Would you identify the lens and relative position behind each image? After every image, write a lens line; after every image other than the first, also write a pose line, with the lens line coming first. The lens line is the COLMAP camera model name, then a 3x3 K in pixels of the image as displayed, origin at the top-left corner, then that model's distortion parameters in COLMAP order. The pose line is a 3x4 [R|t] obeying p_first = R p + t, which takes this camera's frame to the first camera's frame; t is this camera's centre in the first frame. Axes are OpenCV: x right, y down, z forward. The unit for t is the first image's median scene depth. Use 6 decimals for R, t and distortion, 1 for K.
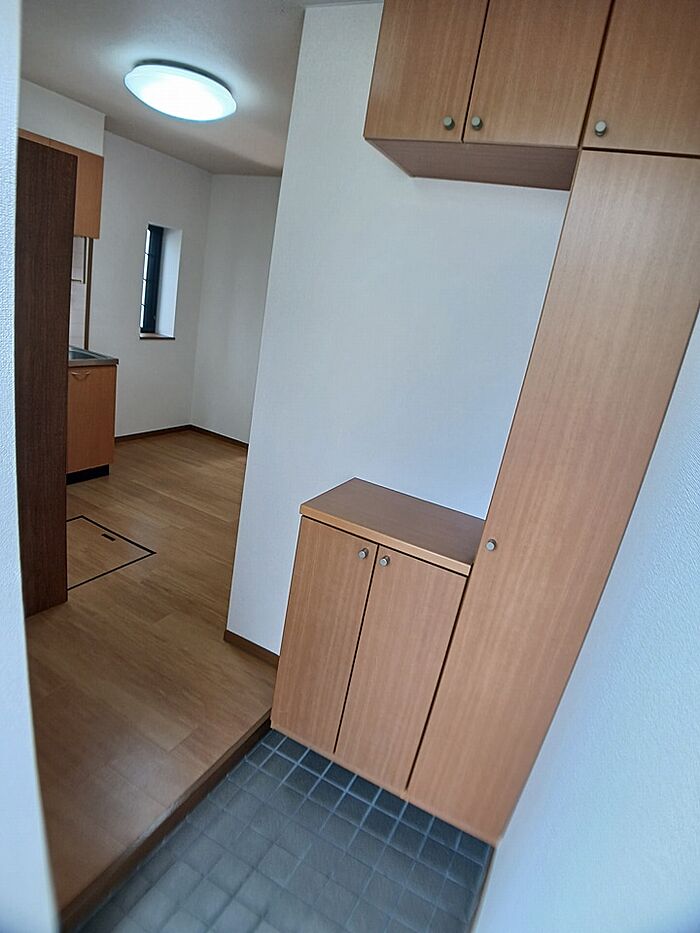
lens RADIAL K [[524.6, 0, 345.8], [0, 524.6, 474.5], [0, 0, 1]] dist [-0.005215, -0.090880]
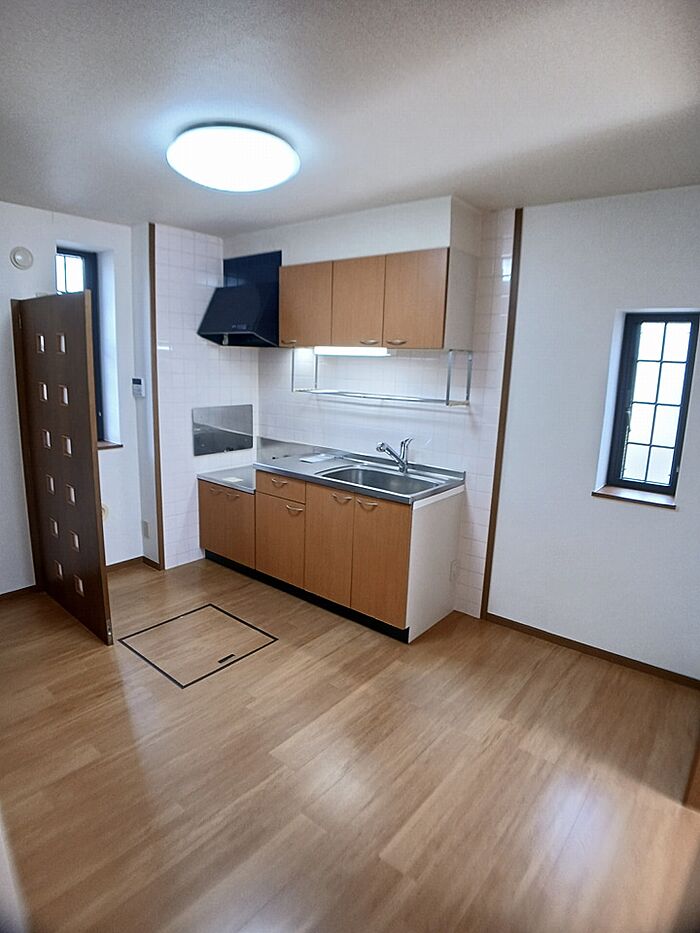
lens RADIAL K [[524.6, 0, 345.8], [0, 524.6, 474.5], [0, 0, 1]] dist [-0.005215, -0.090880]
pose [[-0.211535, 0.027597, -0.976981, 0.293022], [-0.365901, 0.924672, 0.105344, -0.263467], [0.906294, 0.379762, -0.185503, 0.922490]]
